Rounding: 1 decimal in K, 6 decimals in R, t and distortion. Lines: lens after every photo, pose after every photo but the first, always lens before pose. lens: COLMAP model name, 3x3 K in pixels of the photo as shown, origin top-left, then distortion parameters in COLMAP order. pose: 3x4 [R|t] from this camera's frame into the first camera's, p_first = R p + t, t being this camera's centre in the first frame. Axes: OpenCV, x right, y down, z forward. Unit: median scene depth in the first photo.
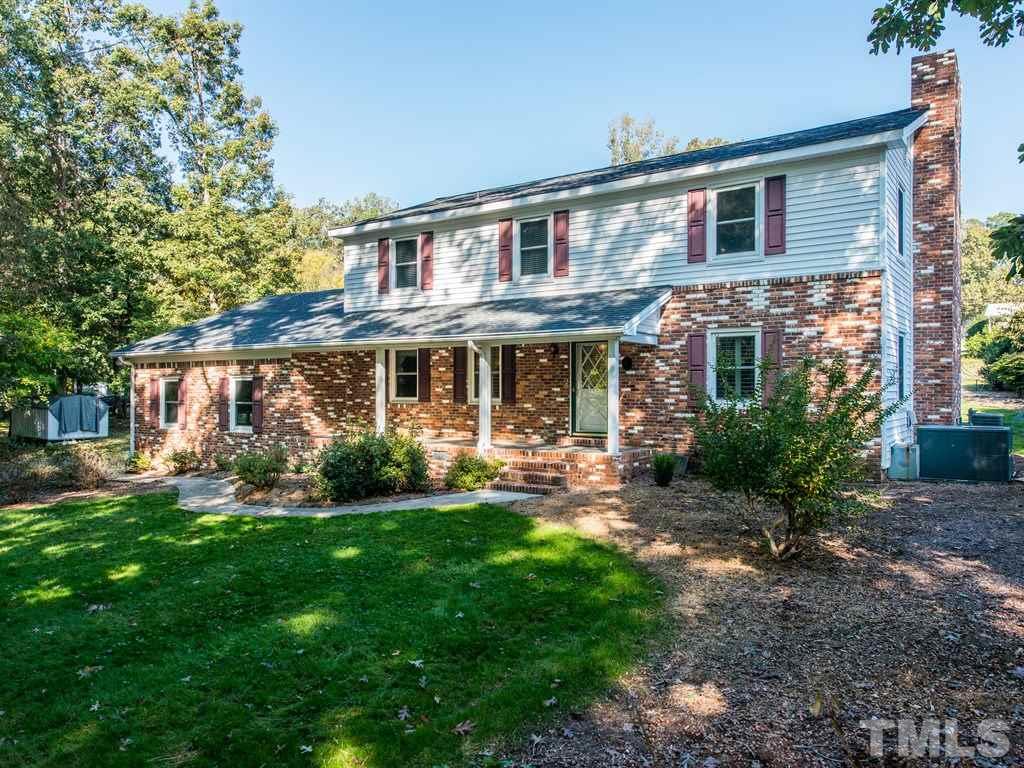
lens RADIAL K [[618.9, 0, 530.0], [0, 618.9, 387.0], [0, 0, 1]] dist [0.008198, 0.000486]
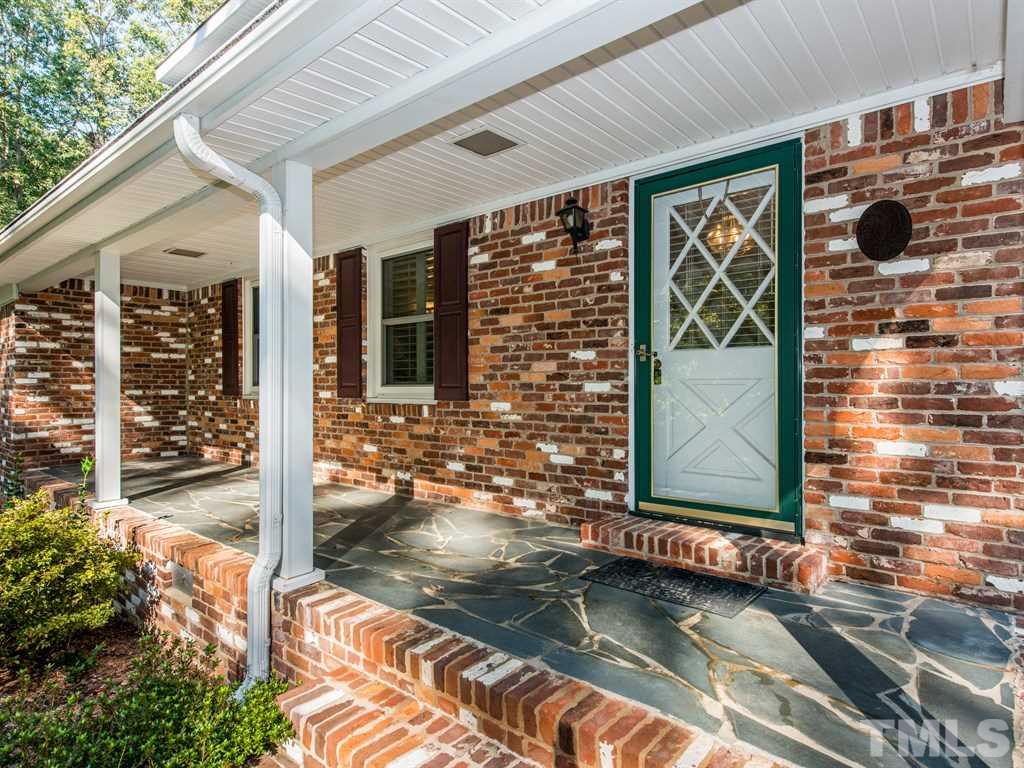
lens RADIAL K [[548.2, 0, 510.0], [0, 548.2, 384.6], [0, 0, 1]] dist [0.004807, -0.000843]
pose [[0.991298, -0.001924, -0.131620, 0.041489], [0.002236, 0.999995, 0.002222, 0.017647], [0.131615, -0.002497, 0.991298, 0.718811]]
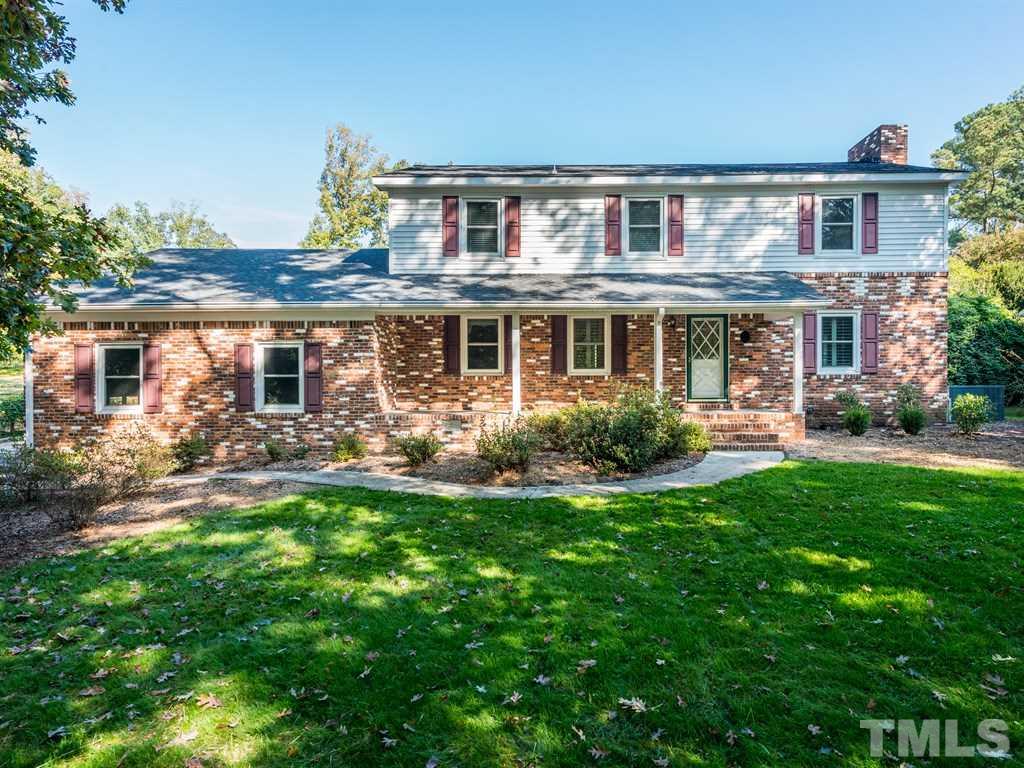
lens RADIAL K [[548.2, 0, 510.0], [0, 548.2, 384.6], [0, 0, 1]] dist [0.004807, -0.000843]
pose [[0.877409, -0.005153, 0.479715, -0.659890], [0.000920, 0.999959, 0.009060, 0.037905], [-0.479742, -0.007508, 0.877378, 0.292424]]
